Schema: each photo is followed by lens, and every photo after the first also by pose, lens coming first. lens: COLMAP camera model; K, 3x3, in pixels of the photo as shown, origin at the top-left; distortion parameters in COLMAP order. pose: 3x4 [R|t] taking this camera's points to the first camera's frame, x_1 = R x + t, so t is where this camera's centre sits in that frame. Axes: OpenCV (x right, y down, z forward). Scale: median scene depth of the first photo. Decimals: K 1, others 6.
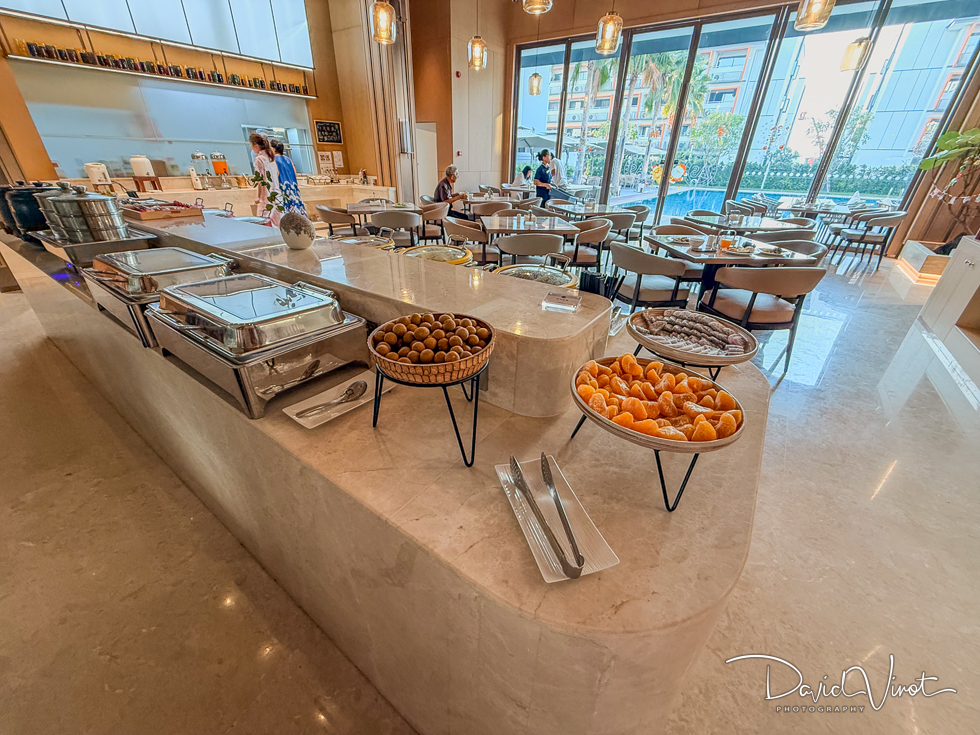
lens RADIAL K [[391.7, 0, 486.5], [0, 391.7, 367.9], [0, 0, 1]] dist [-0.001354, -0.000208]
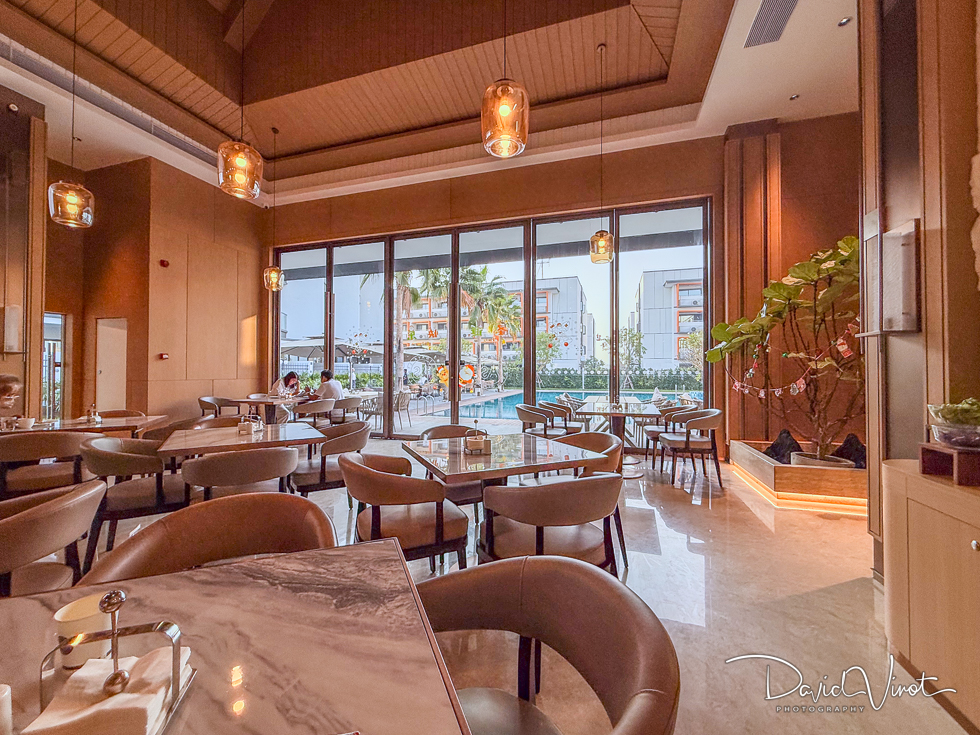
lens RADIAL K [[391.7, 0, 491.5], [0, 391.7, 367.9], [0, 0, 1]] dist [-0.001354, -0.000208]
pose [[0.947528, -0.014309, 0.319353, 0.311010], [0.165282, 0.877036, -0.451099, -0.152195], [-0.273630, 0.480212, 0.833381, 0.340307]]
